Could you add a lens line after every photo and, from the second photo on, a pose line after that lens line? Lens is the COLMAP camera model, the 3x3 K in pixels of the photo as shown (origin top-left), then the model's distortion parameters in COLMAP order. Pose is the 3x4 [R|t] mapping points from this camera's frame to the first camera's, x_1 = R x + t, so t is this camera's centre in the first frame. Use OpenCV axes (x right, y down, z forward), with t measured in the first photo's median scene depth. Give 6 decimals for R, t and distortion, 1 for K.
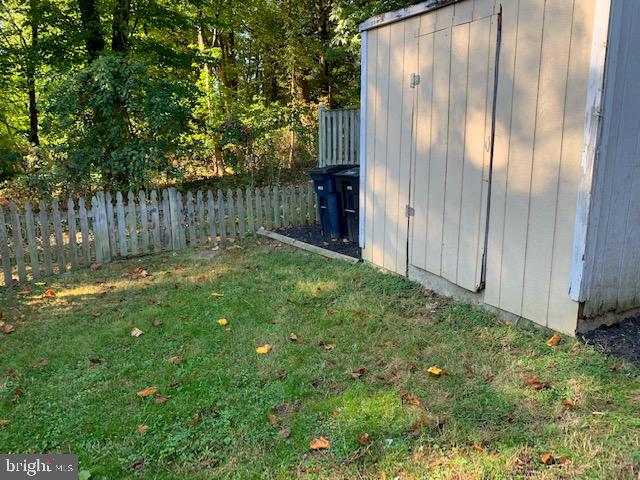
lens RADIAL K [[499.2, 0, 320.0], [0, 499.2, 240.0], [0, 0, 1]] dist [0.003154, 0.001793]
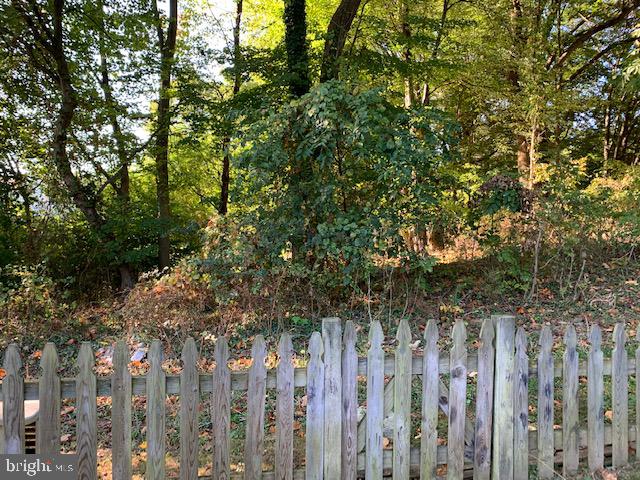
lens RADIAL K [[505.2, 0, 315.7], [0, 505.2, 234.6], [0, 0, 1]] dist [0.061755, -0.058664]
pose [[0.942800, 0.027603, -0.332213, -0.214858], [-0.082393, 0.984942, -0.151991, -0.066898], [0.323015, 0.170669, 0.930878, 0.412014]]
